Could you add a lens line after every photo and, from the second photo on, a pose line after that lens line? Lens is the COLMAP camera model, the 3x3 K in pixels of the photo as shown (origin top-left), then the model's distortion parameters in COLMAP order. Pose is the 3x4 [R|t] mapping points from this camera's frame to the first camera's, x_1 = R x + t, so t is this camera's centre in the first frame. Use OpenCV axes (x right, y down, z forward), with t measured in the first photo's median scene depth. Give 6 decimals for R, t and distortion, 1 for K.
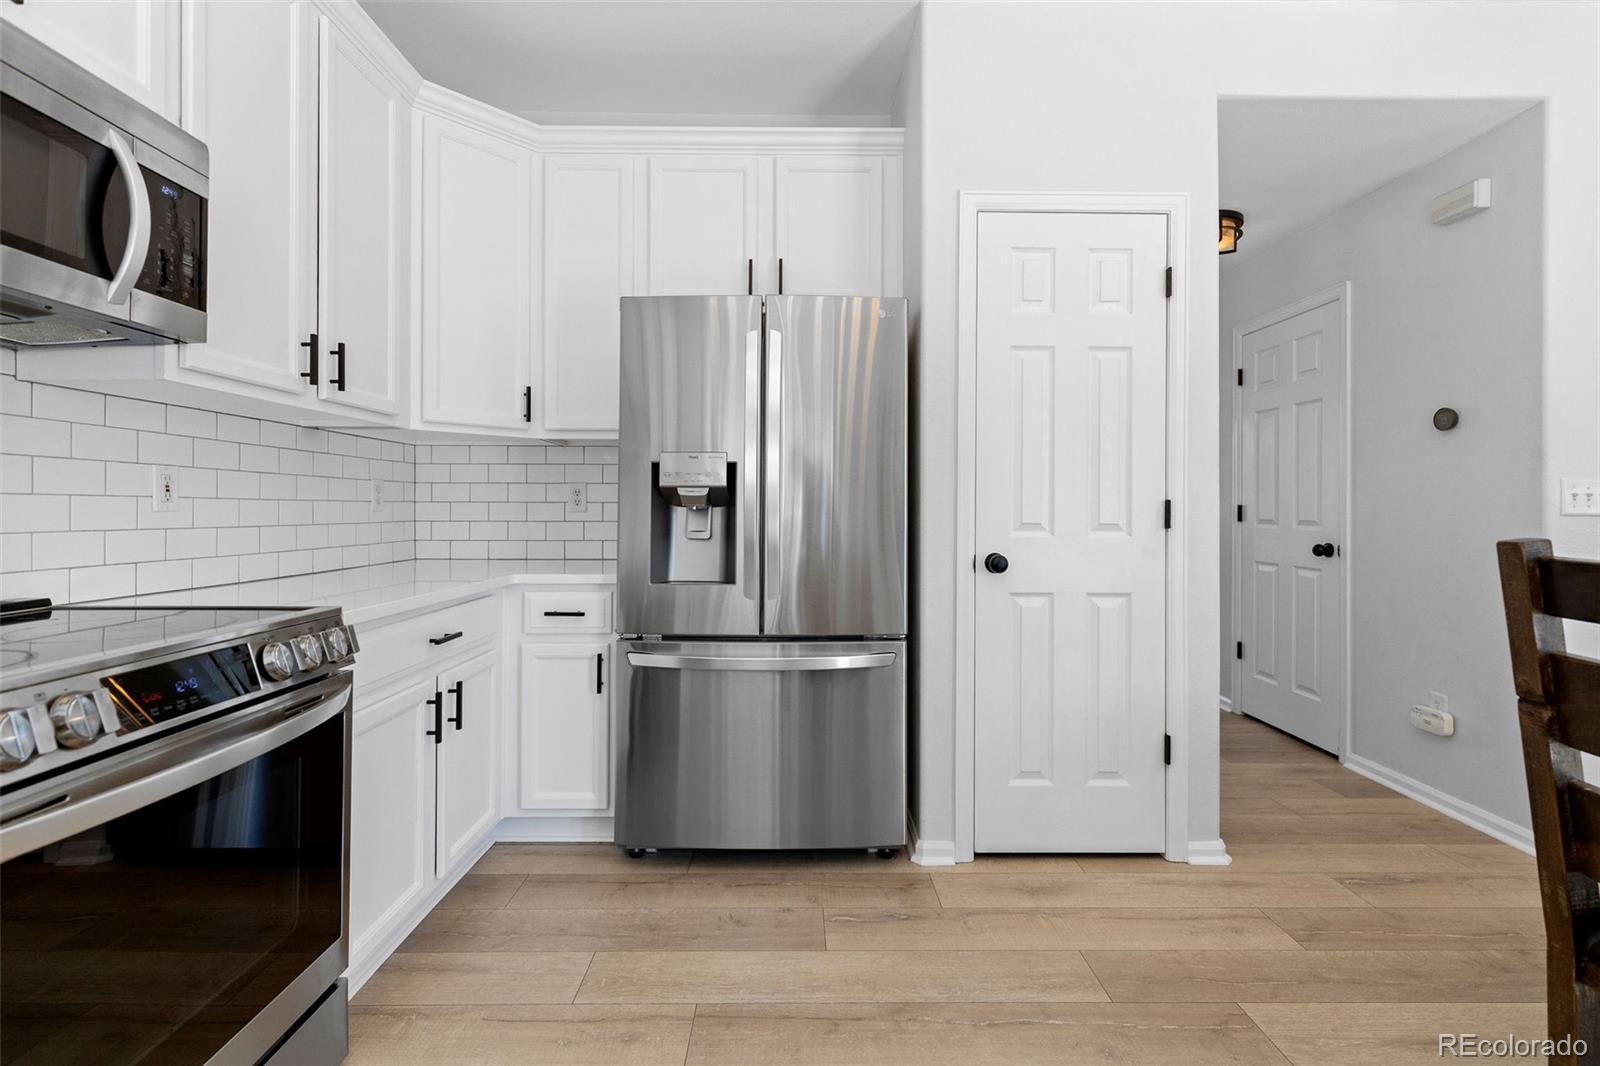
lens RADIAL K [[731.2, 0, 800.8], [0, 731.2, 506.3], [0, 0, 1]] dist [0.007796, -0.000305]
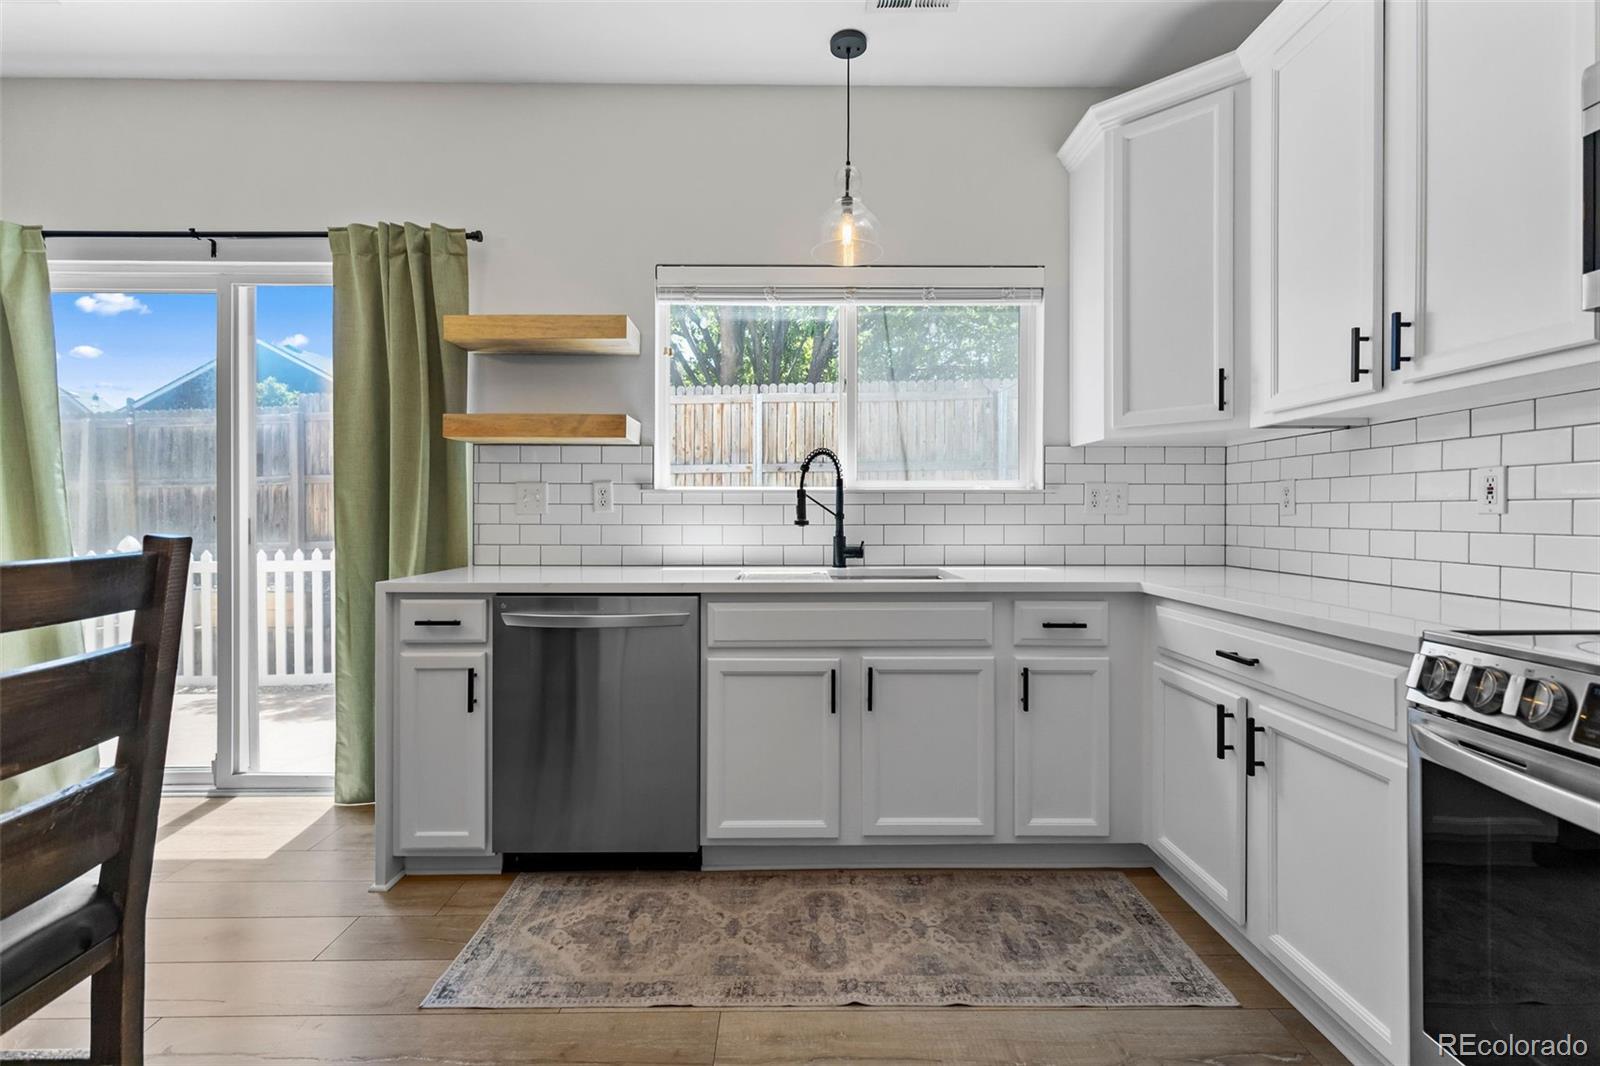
lens RADIAL K [[726.6, 0, 802.1], [0, 726.6, 508.4], [0, 0, 1]] dist [0.008572, -0.000536]
pose [[-0.999982, -0.005315, 0.002941, 0.037006], [-0.005347, 0.999923, -0.011198, 0.006624], [-0.002881, -0.011214, -0.999933, 0.820064]]
